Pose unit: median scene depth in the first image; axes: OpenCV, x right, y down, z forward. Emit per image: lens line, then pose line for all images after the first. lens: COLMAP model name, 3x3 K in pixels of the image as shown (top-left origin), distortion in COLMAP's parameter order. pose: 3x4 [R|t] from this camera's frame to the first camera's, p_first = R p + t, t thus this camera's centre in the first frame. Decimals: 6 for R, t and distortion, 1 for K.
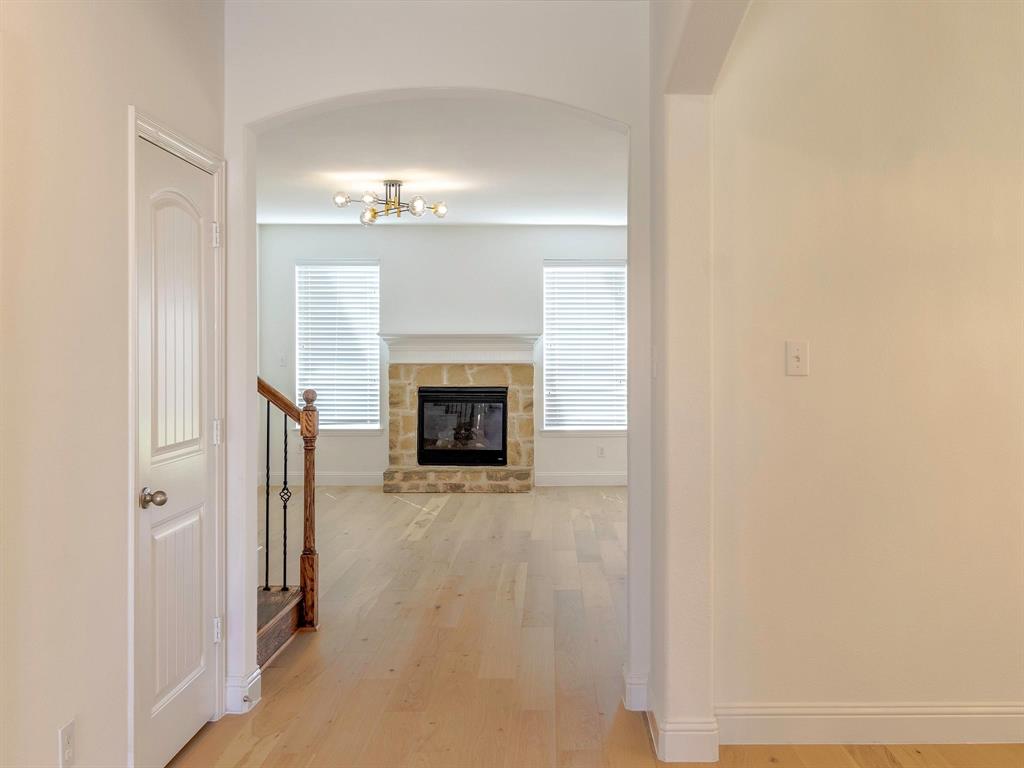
lens RADIAL K [[1158.8, 0, 517.1], [0, 1158.8, 377.7], [0, 0, 1]] dist [0.001766, 0.000000]
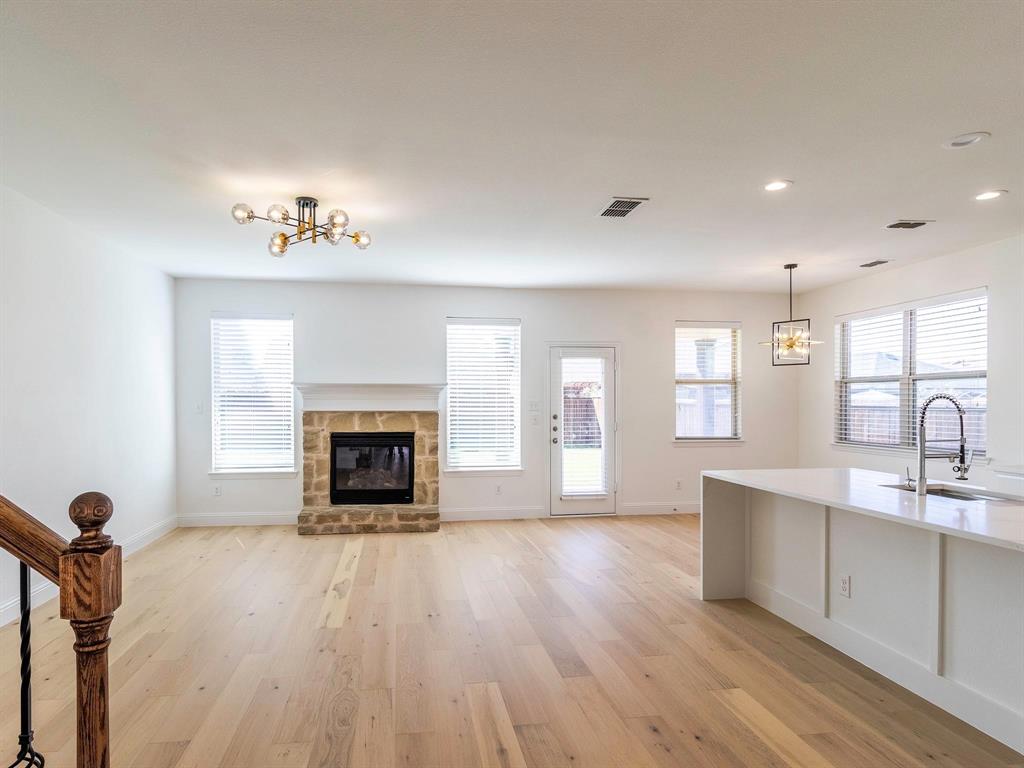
lens RADIAL K [[626.8, 0, 480.6], [0, 626.8, 423.1], [0, 0, 1]] dist [0.004095, -0.003488]
pose [[0.986204, -0.003250, 0.165505, -0.045032], [0.001162, 0.999918, 0.012715, -0.008253], [-0.165533, -0.012347, 0.986127, 0.405517]]
